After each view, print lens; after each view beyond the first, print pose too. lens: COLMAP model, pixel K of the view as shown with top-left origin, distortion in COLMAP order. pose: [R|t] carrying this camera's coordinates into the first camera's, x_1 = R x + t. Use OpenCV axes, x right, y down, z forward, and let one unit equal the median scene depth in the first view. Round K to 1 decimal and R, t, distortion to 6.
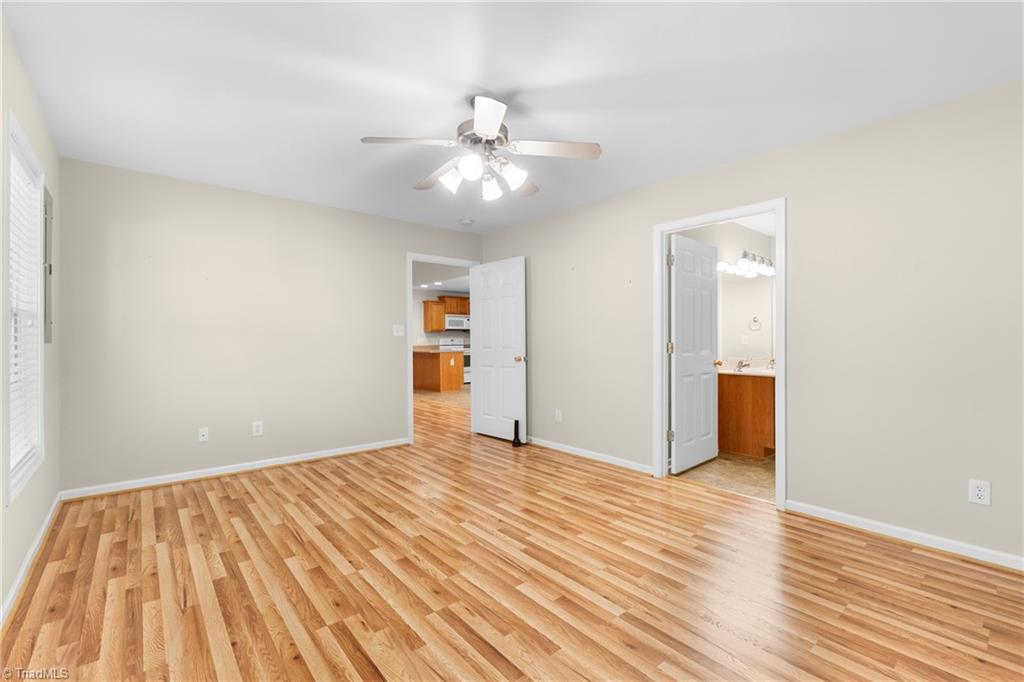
lens RADIAL K [[441.3, 0, 512.0], [0, 441.3, 341.0], [0, 0, 1]] dist [-0.009397, -0.000047]
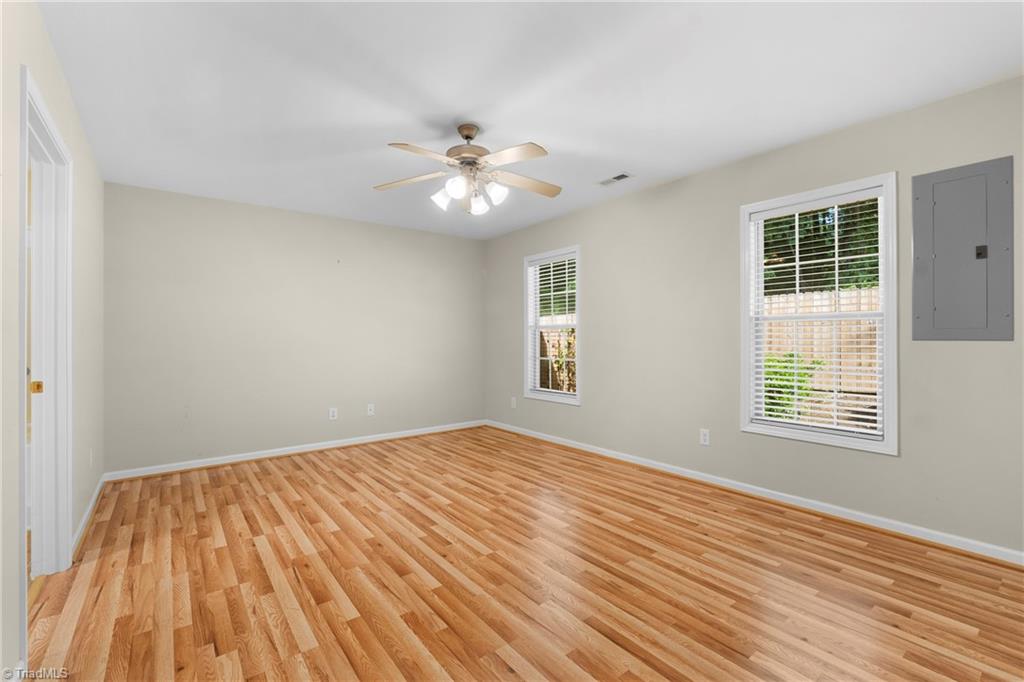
lens RADIAL K [[441.3, 0, 512.0], [0, 441.3, 341.0], [0, 0, 1]] dist [-0.009397, -0.000047]
pose [[-0.999045, 0.003220, 0.043581, -0.215185], [0.003755, 0.999918, 0.012209, -0.010749], [-0.043539, 0.012361, -0.998975, 2.038518]]
